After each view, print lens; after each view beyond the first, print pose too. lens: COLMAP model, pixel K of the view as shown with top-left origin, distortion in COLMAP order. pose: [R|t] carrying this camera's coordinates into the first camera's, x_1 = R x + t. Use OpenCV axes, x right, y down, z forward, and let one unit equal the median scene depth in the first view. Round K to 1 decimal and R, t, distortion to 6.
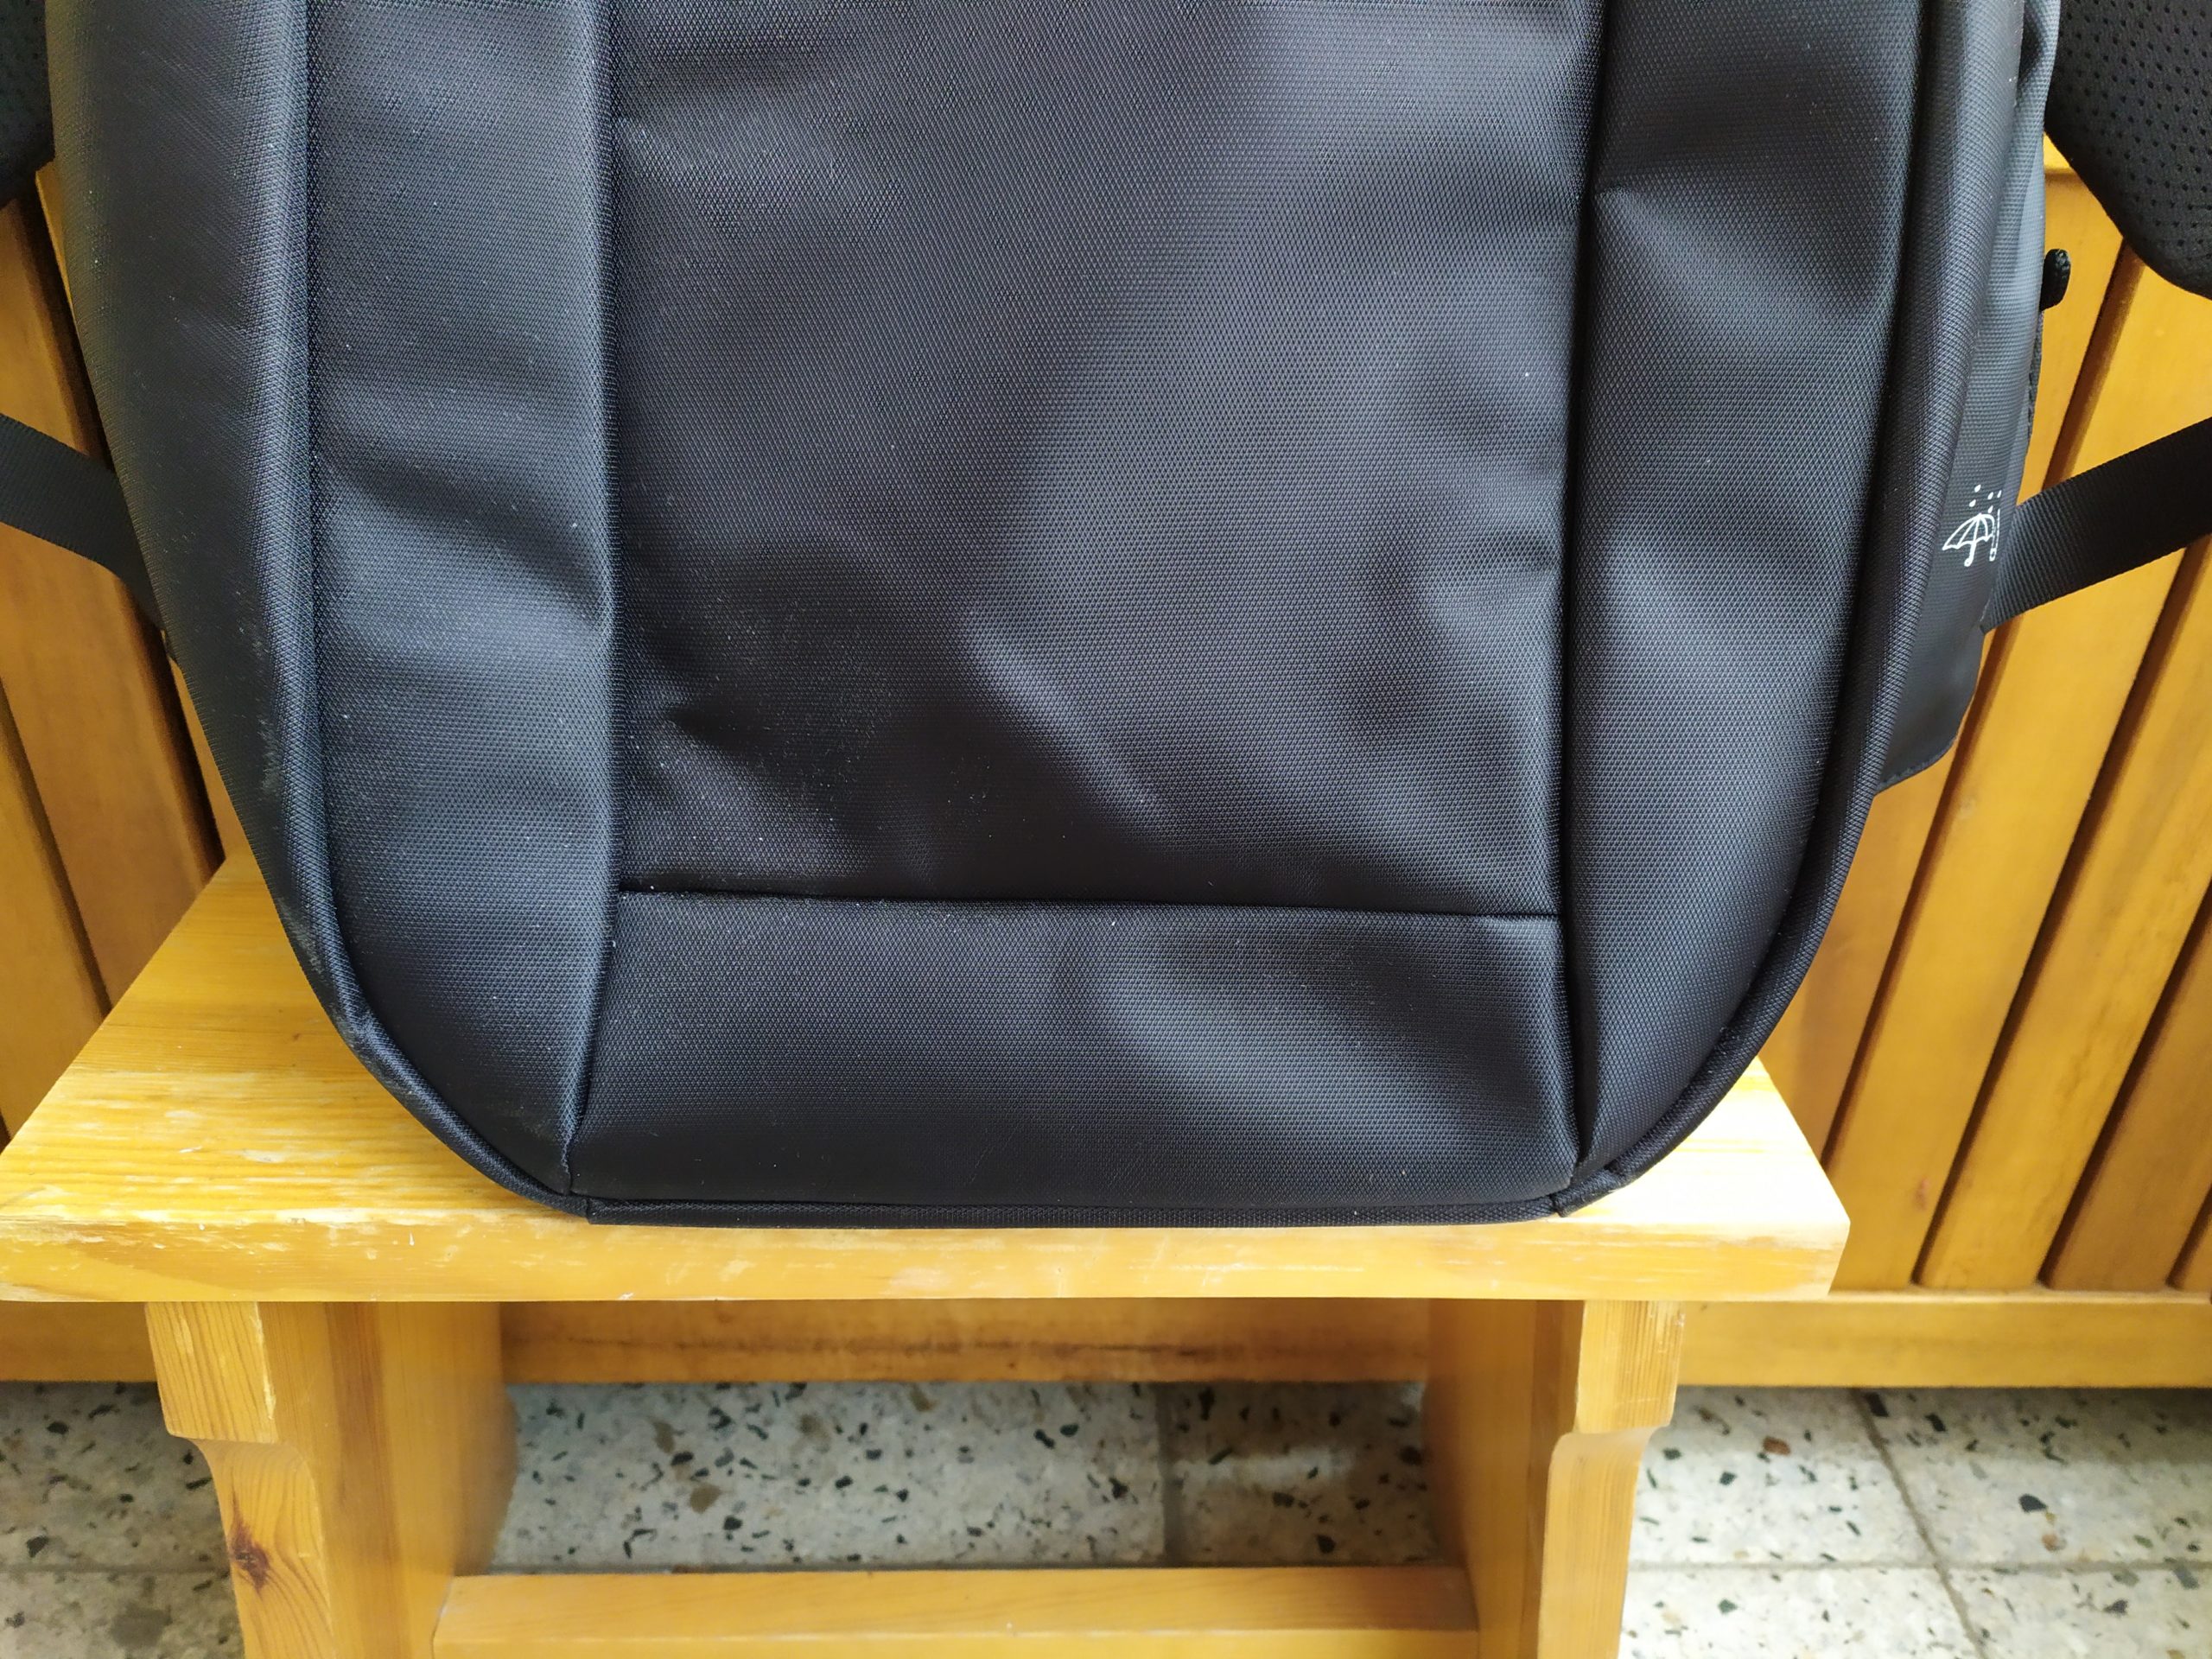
lens RADIAL K [[1612.6, 0, 1099.4], [0, 1612.6, 842.4], [0, 0, 1]] dist [0.031166, -0.041911]
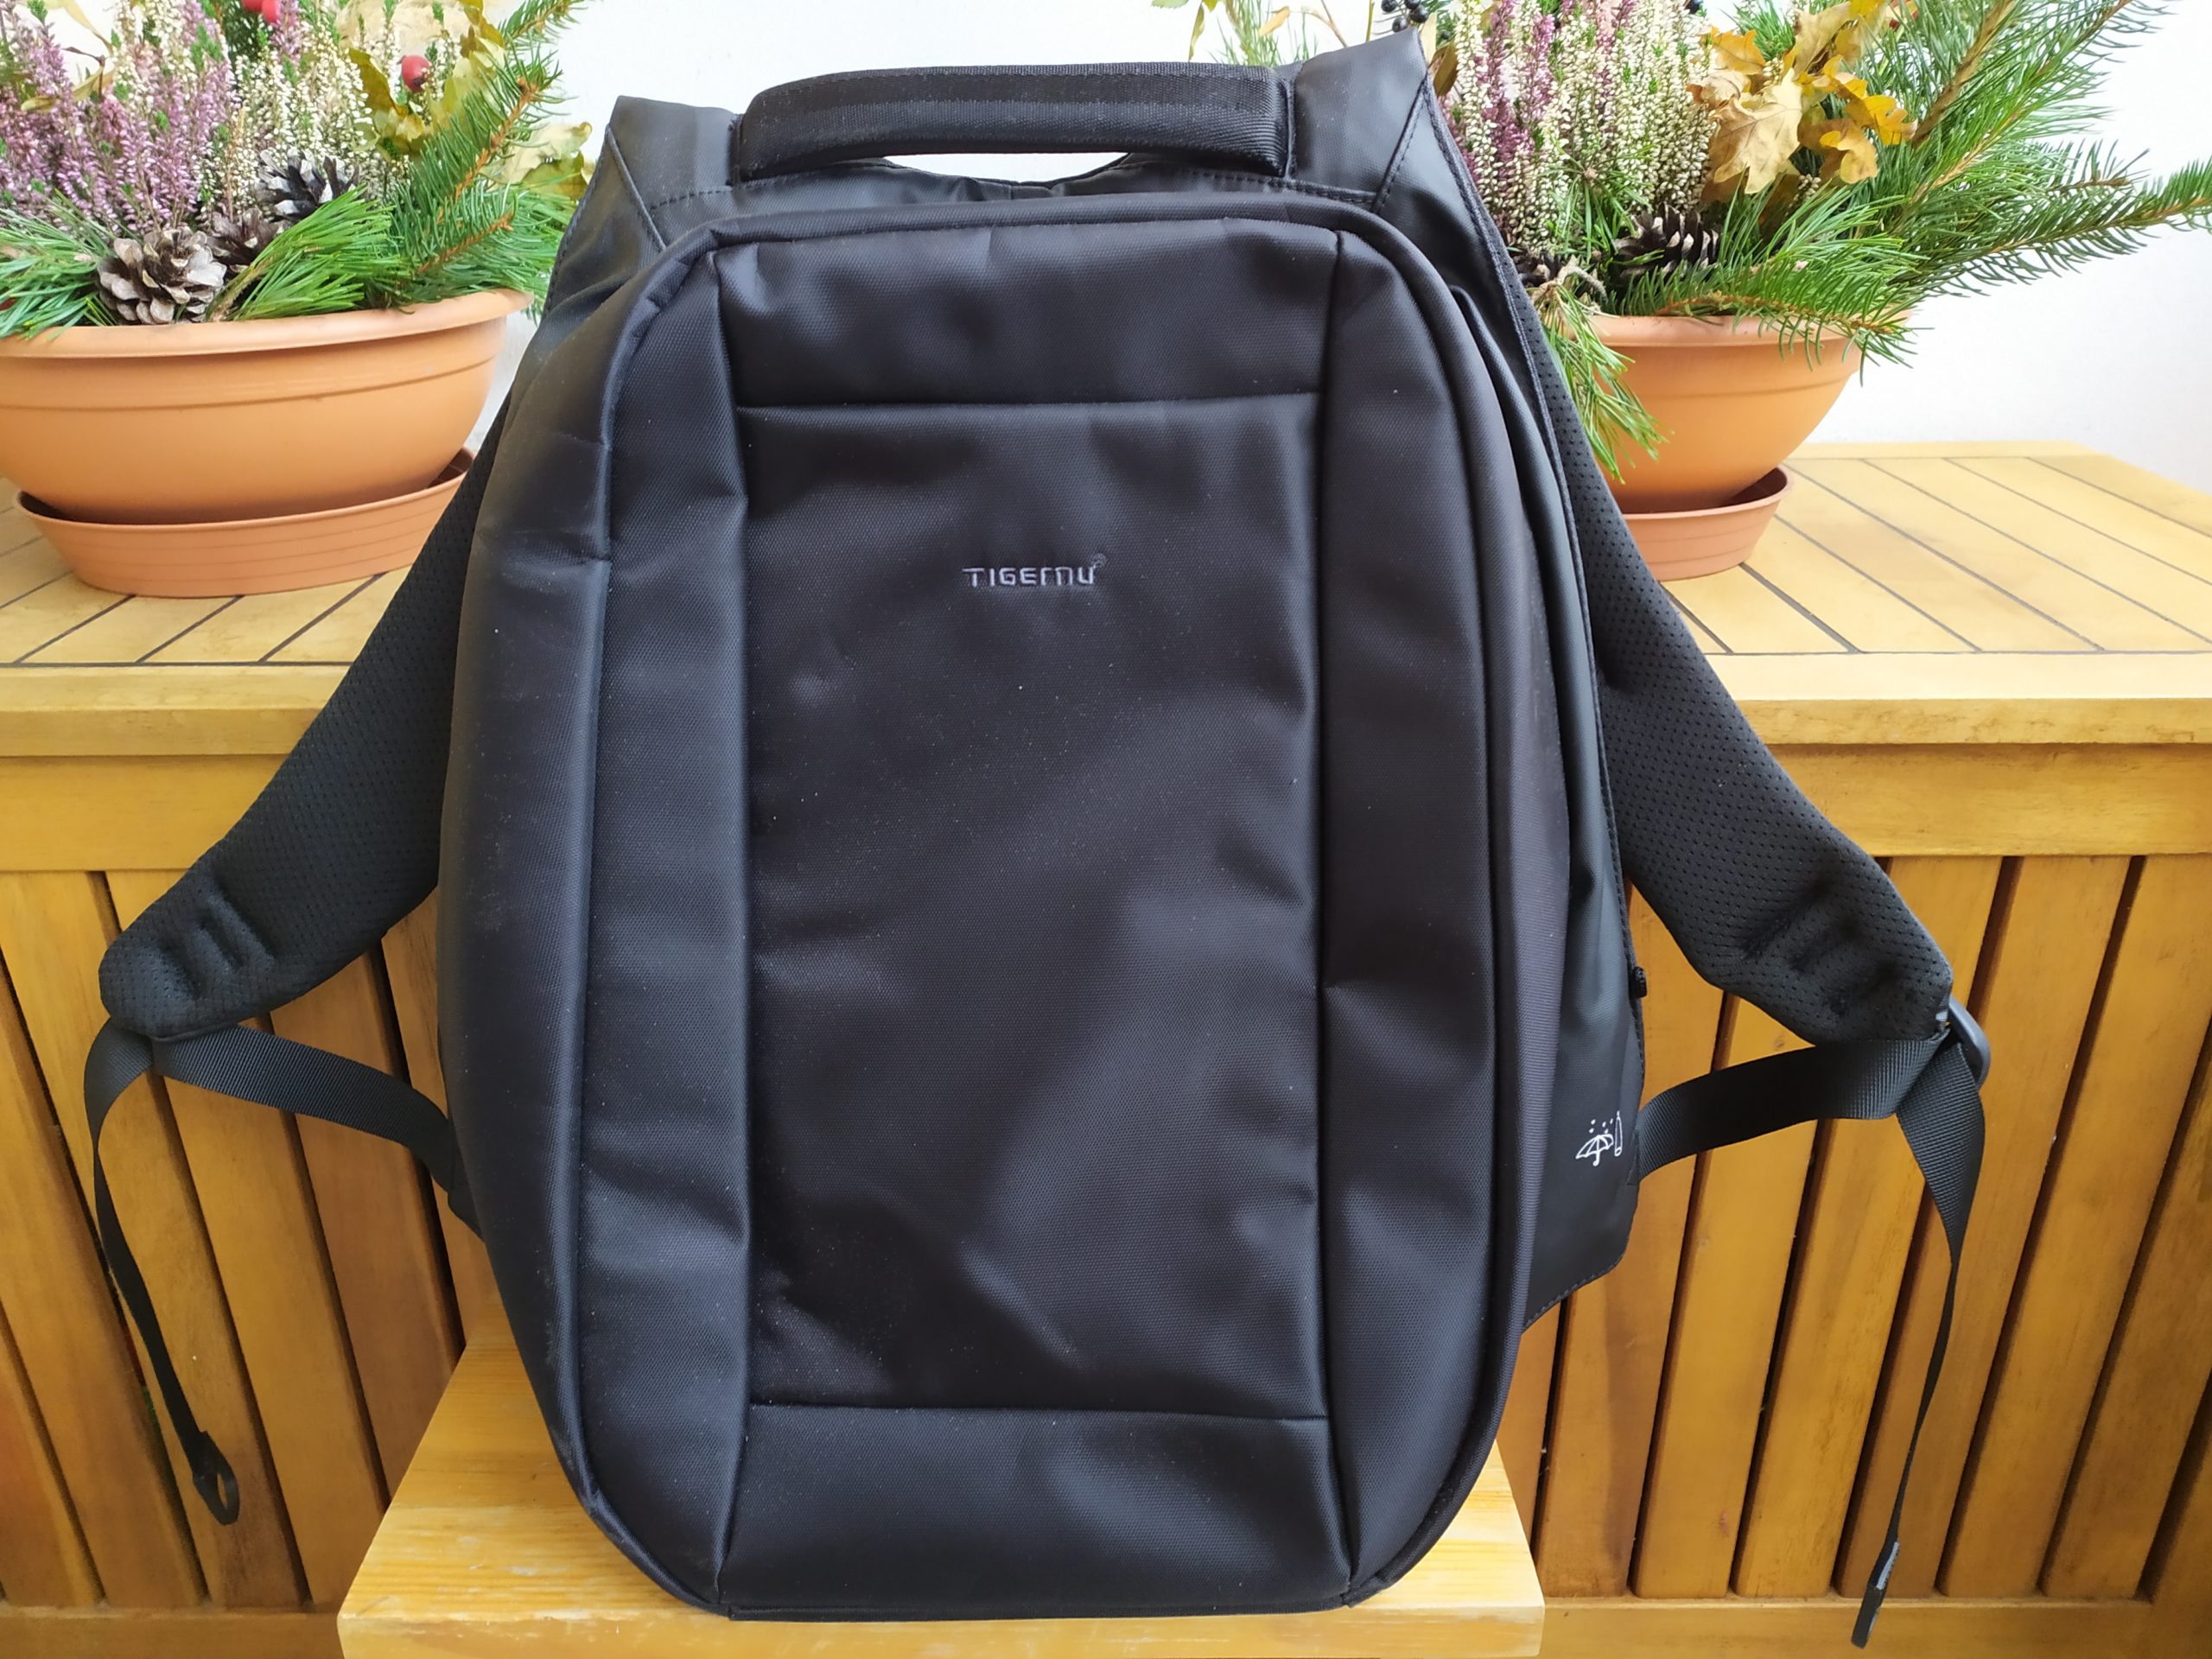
lens RADIAL K [[1612.6, 0, 1105.9], [0, 1612.6, 830.3], [0, 0, 1]] dist [0.031166, -0.041911]
pose [[0.999034, -0.027211, -0.034497, 0.130645], [0.022910, 0.992574, -0.119463, -0.340757], [0.037491, 0.118557, 0.992239, -0.665311]]
